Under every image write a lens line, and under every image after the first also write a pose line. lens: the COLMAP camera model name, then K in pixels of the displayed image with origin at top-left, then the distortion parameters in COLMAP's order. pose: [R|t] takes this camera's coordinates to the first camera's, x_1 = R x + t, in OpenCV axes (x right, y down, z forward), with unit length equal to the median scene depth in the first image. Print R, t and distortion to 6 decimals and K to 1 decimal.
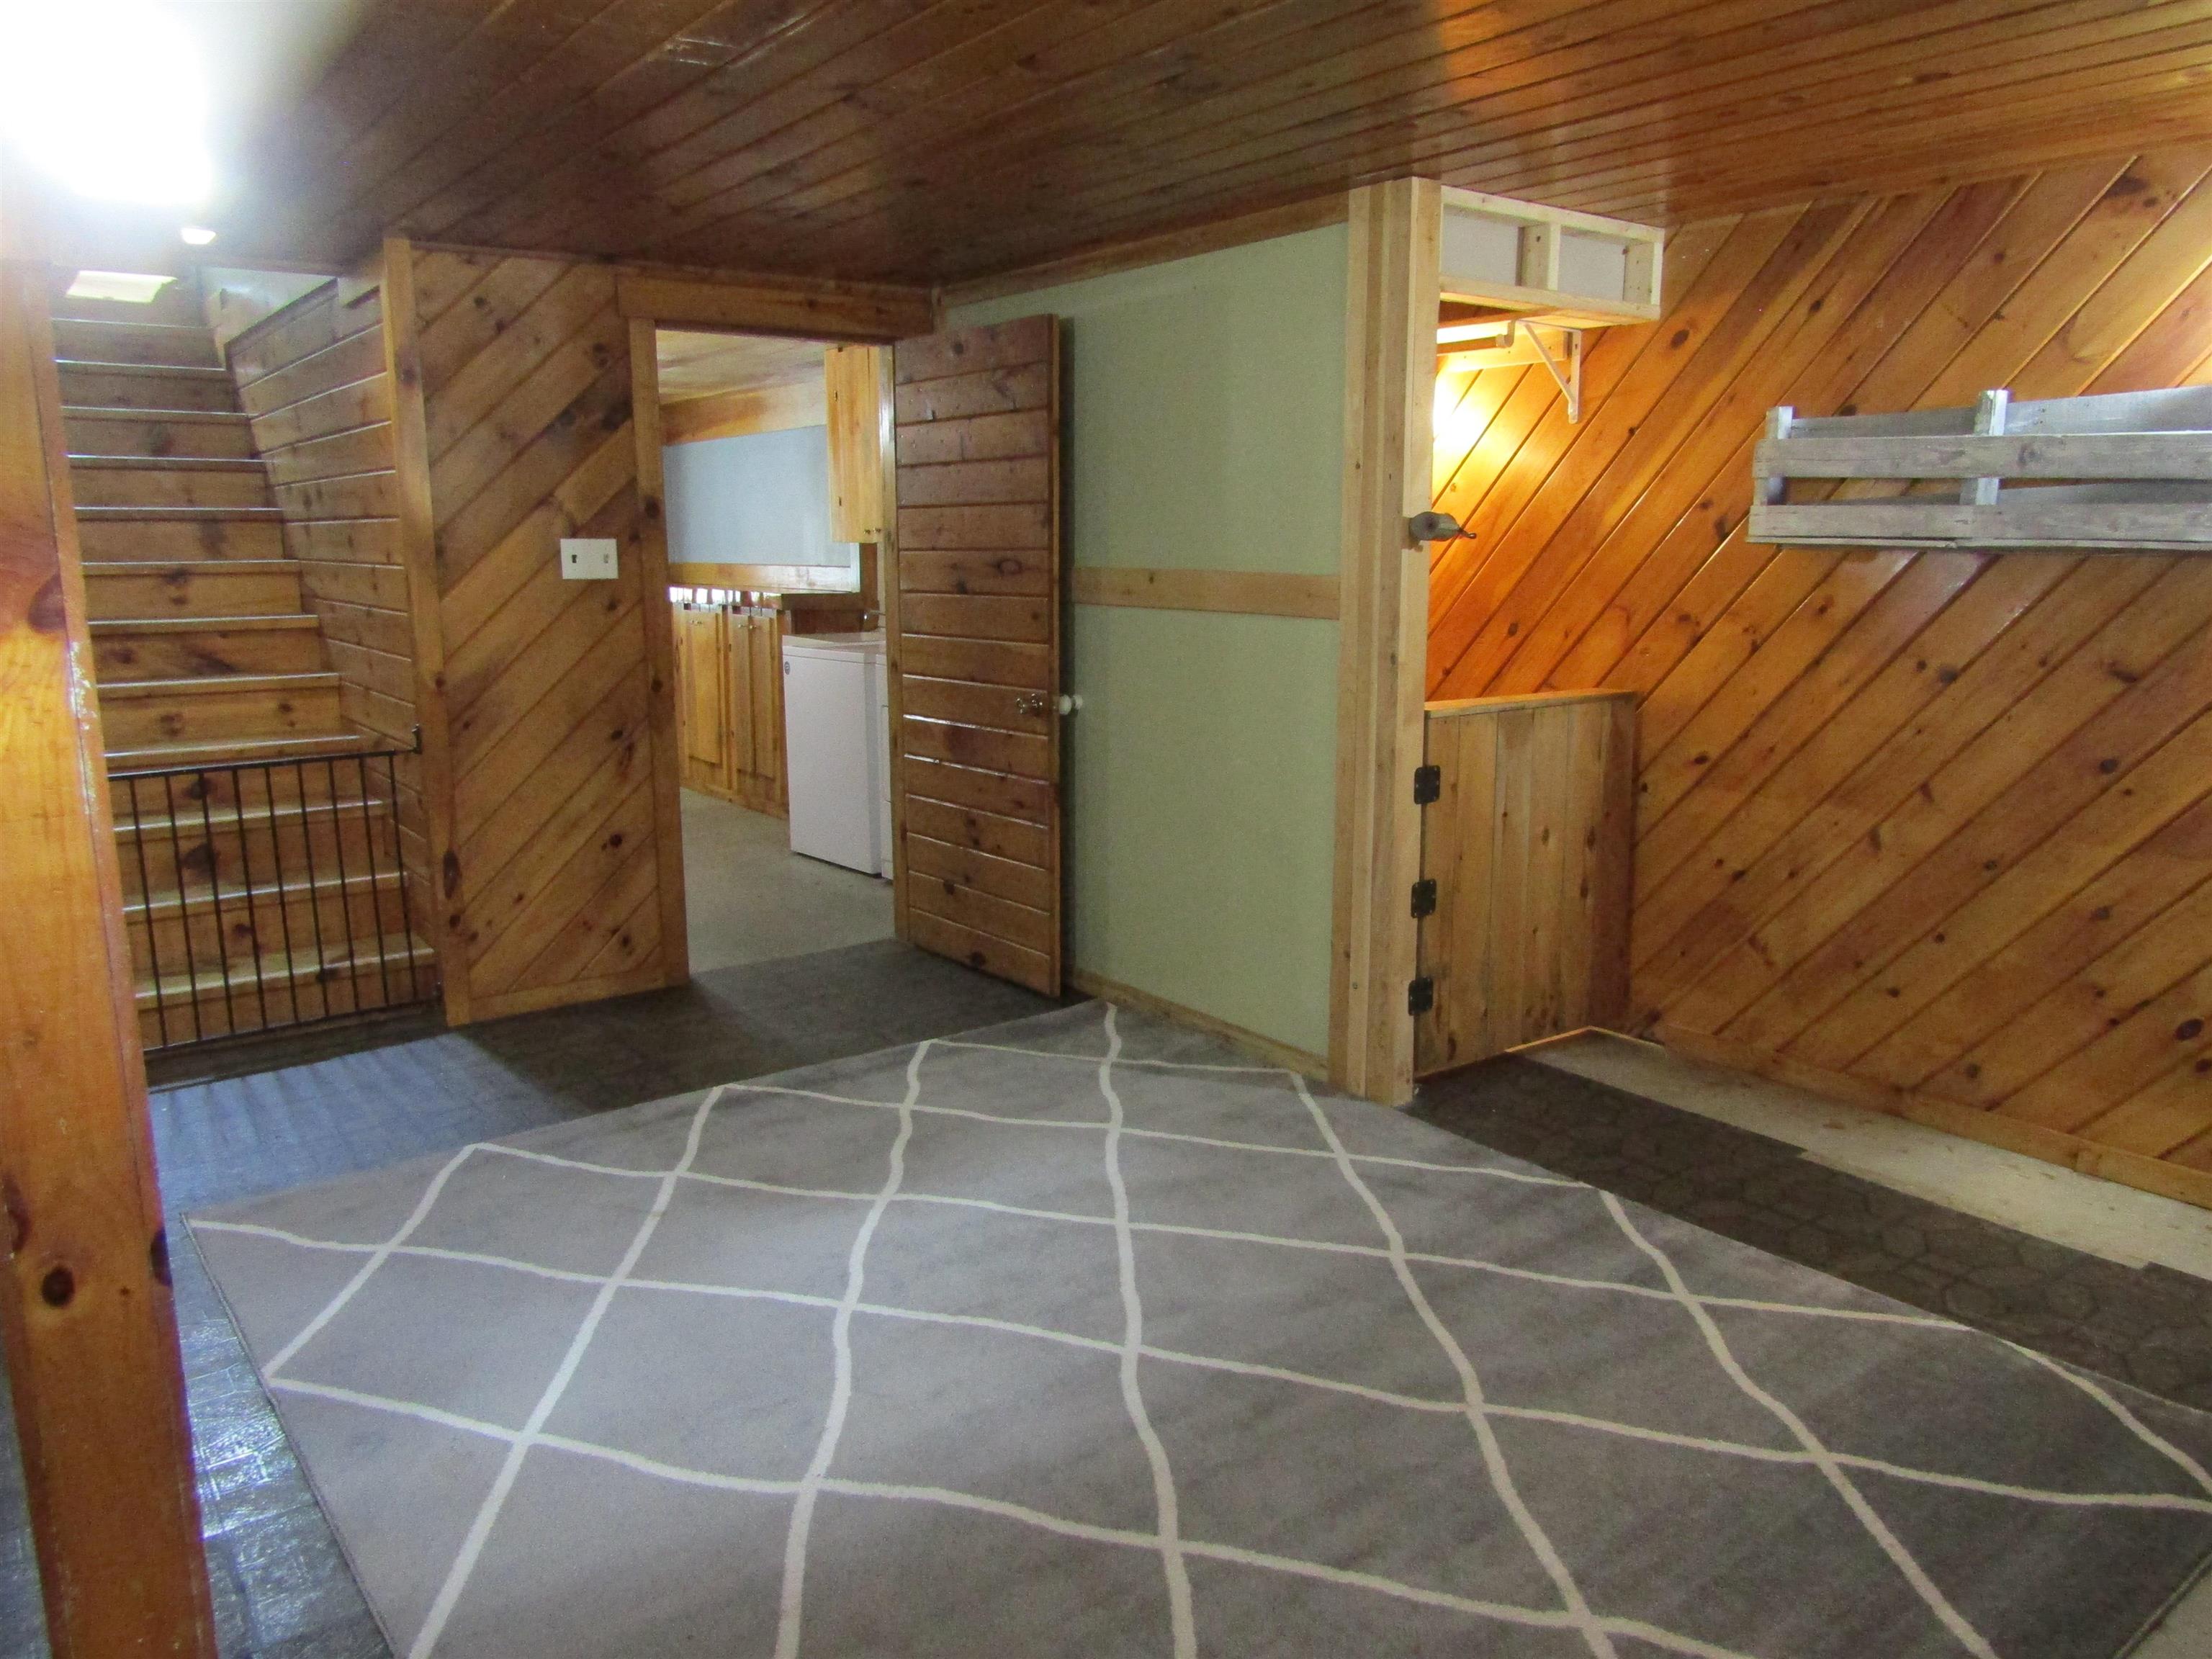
lens RADIAL K [[1572.0, 0, 1106.0], [0, 1572.0, 829.5], [0, 0, 1]] dist [0.002666, -0.013549]
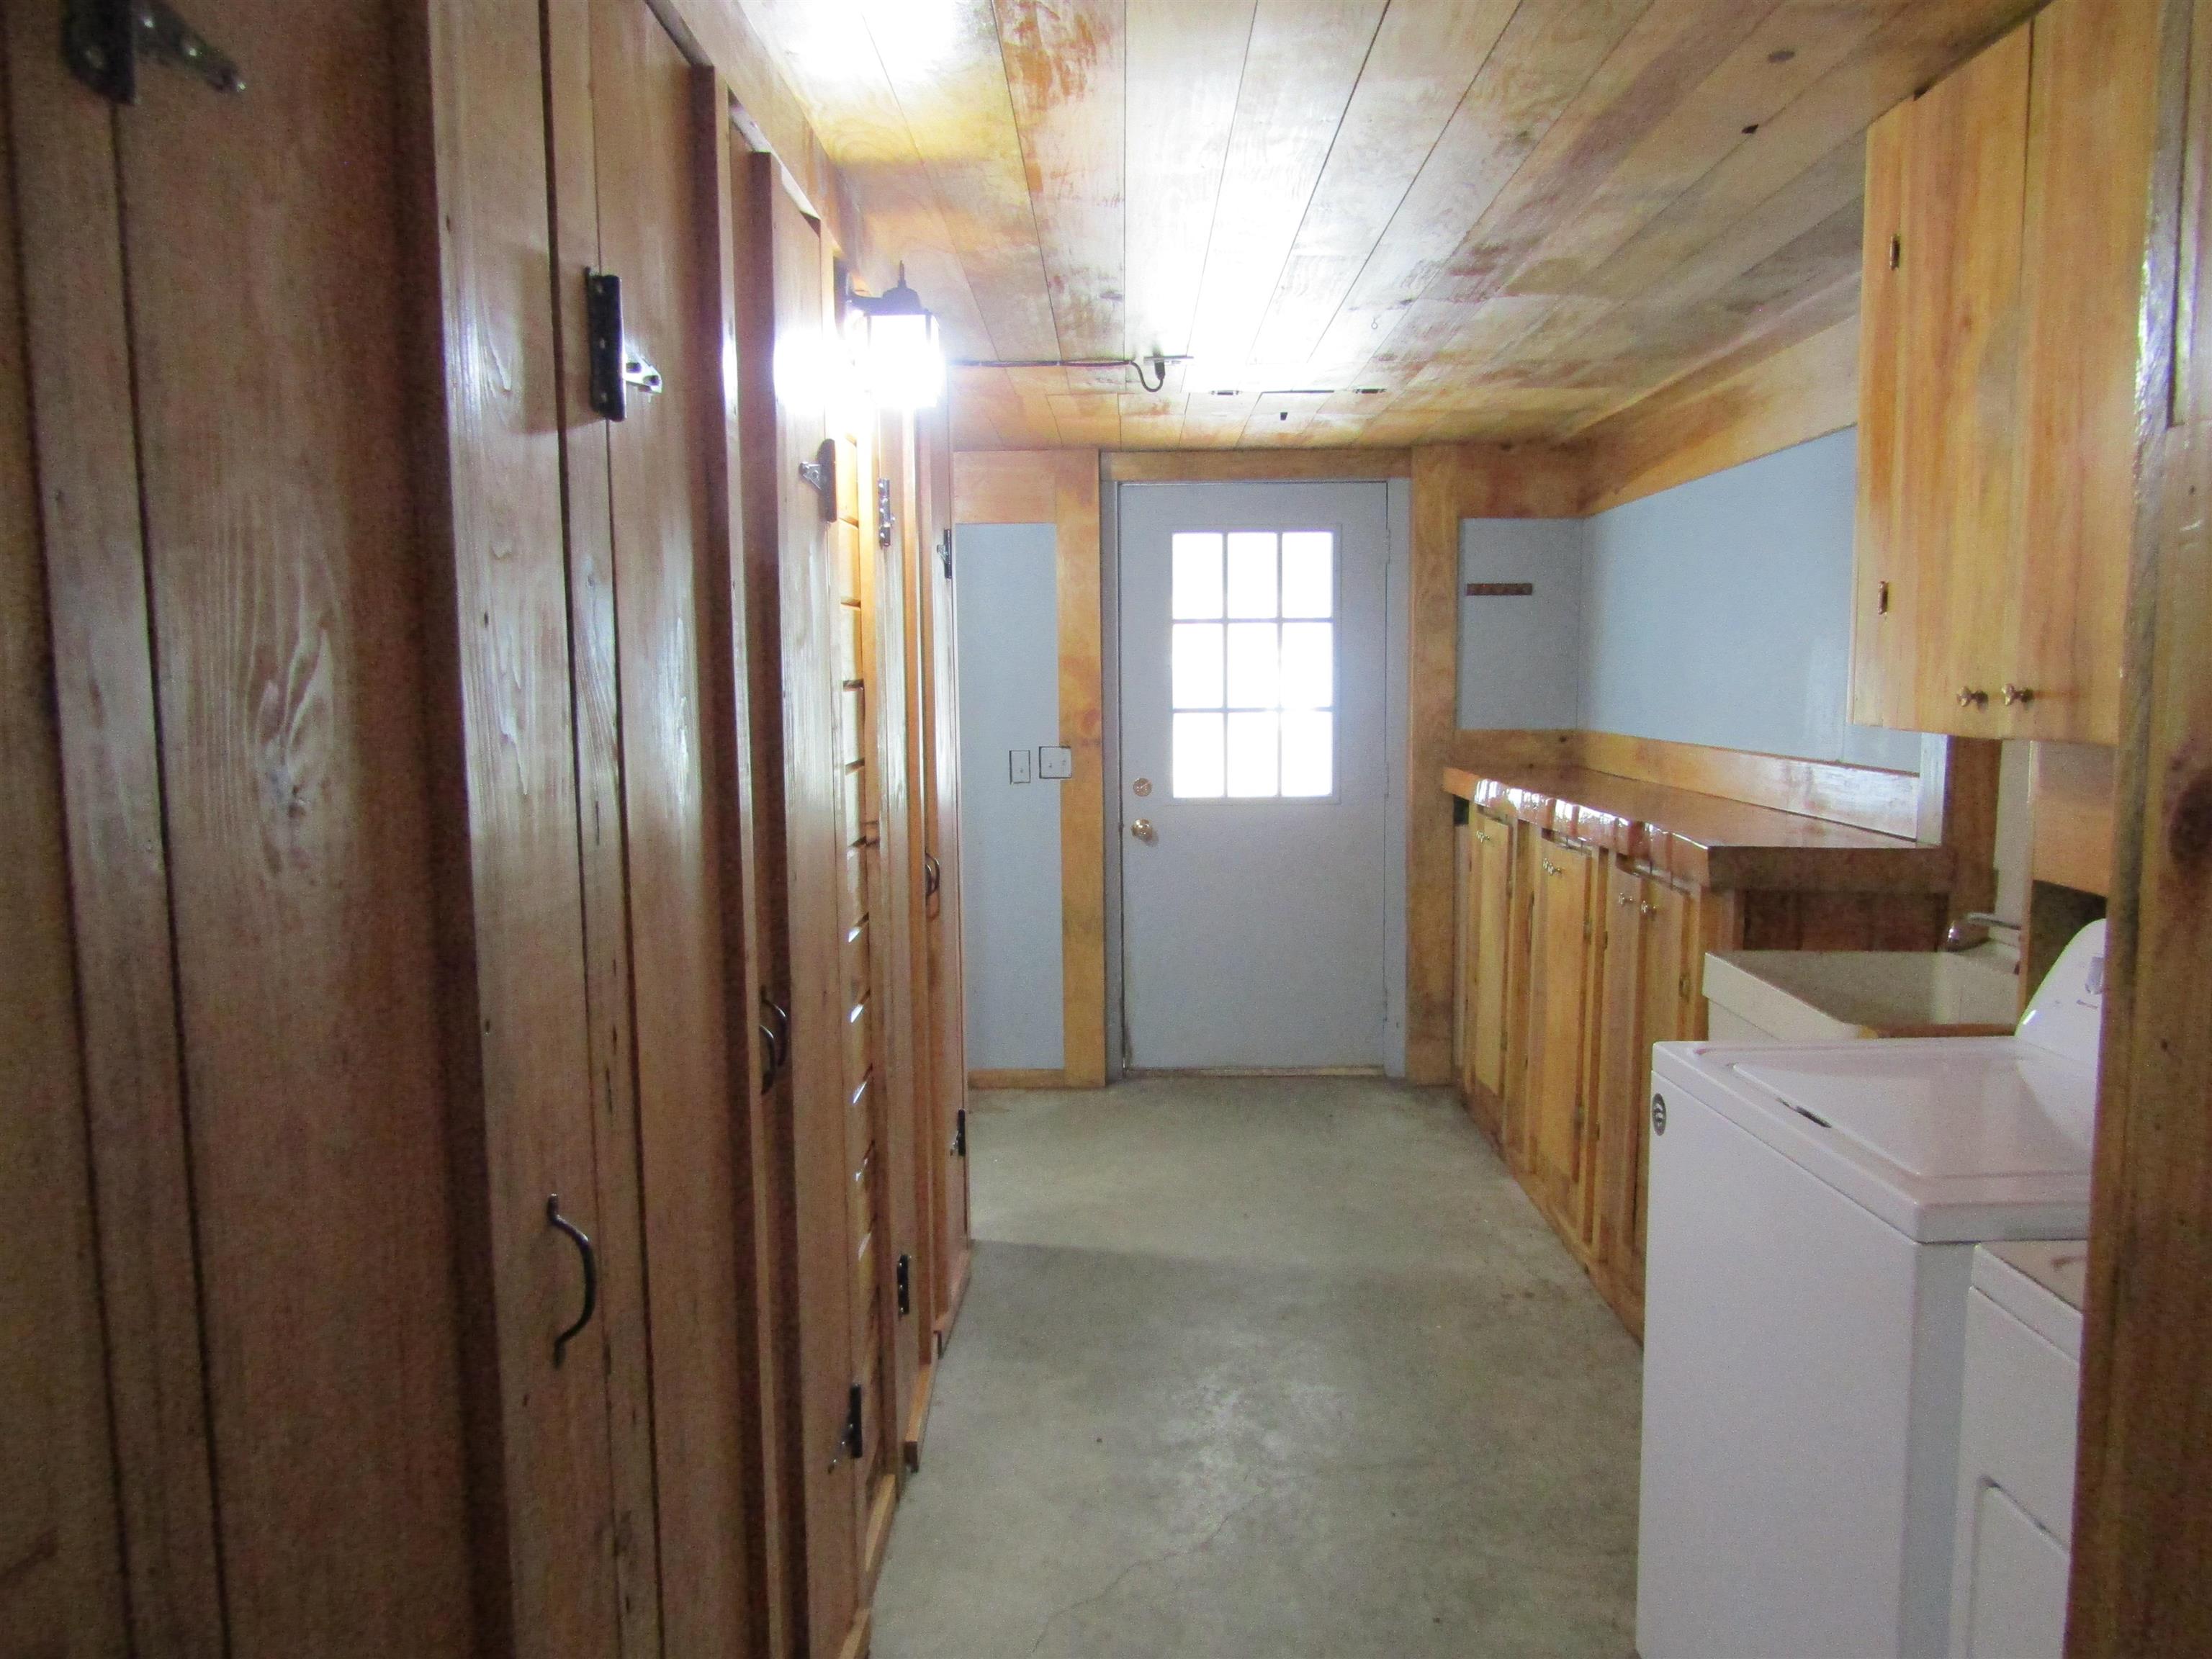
lens RADIAL K [[1572.0, 0, 1106.0], [0, 1572.0, 829.5], [0, 0, 1]] dist [0.002666, -0.013549]
pose [[0.792904, 0.059576, -0.606427, -0.087741], [-0.106342, 0.993465, -0.041444, -0.117177], [0.599995, 0.097350, 0.794058, 0.582582]]
